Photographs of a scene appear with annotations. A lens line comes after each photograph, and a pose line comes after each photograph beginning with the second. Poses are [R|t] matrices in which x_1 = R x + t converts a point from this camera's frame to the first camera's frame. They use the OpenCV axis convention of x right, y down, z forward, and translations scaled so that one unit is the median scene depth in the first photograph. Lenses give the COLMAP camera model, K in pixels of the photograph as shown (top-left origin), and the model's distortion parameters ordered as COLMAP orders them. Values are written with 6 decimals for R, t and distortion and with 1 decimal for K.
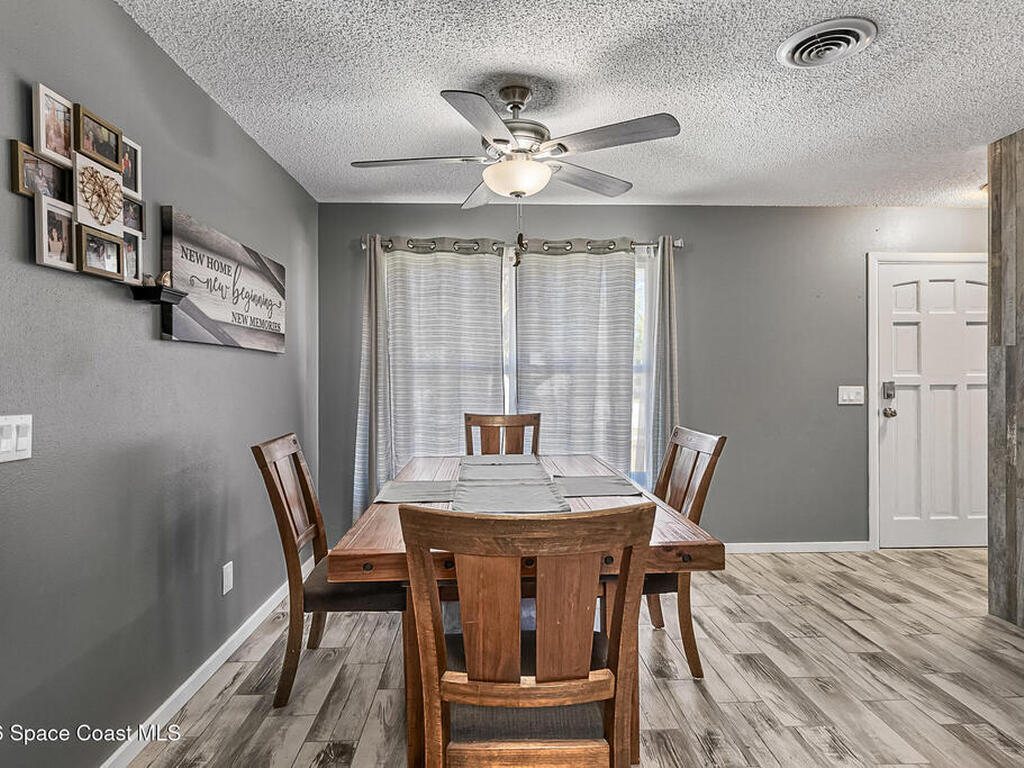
lens RADIAL K [[573.2, 0, 511.8], [0, 573.2, 380.6], [0, 0, 1]] dist [0.005255, -0.003180]
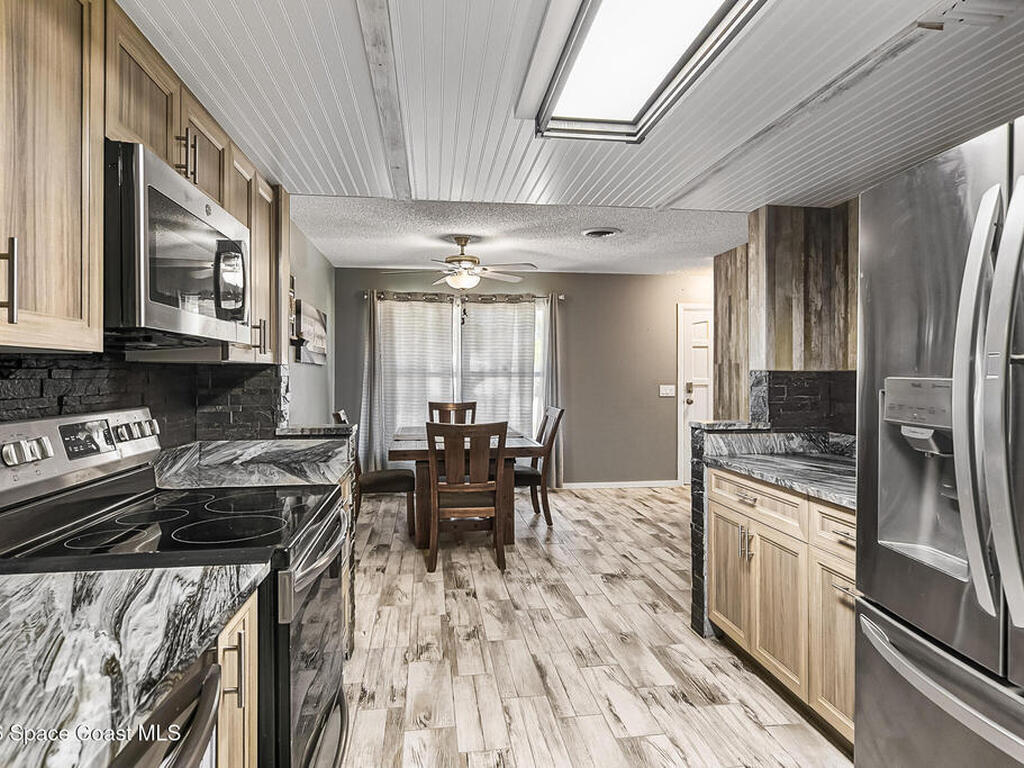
lens RADIAL K [[615.0, 0, 511.8], [0, 615.0, 375.2], [0, 0, 1]] dist [-0.002855, 0.000065]
pose [[0.995468, 0.003580, 0.095028, -0.015271], [-0.002914, 0.999970, -0.007139, -0.005332], [-0.095051, 0.006829, 0.995449, -0.734352]]
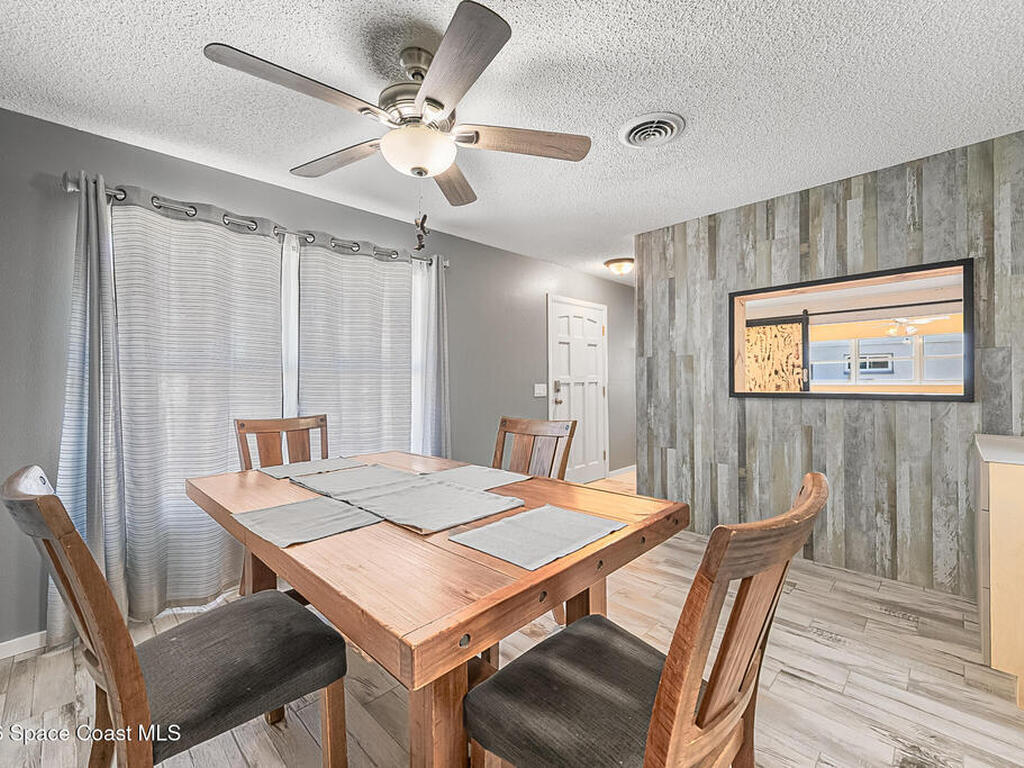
lens RADIAL K [[439.8, 0, 510.2], [0, 439.8, 380.7], [0, 0, 1]] dist [0.000894, -0.000663]
pose [[0.731523, -0.003671, 0.681807, -0.232432], [0.013093, 0.999877, -0.008665, 0.010773], [-0.681691, 0.015266, 0.731481, 0.252883]]
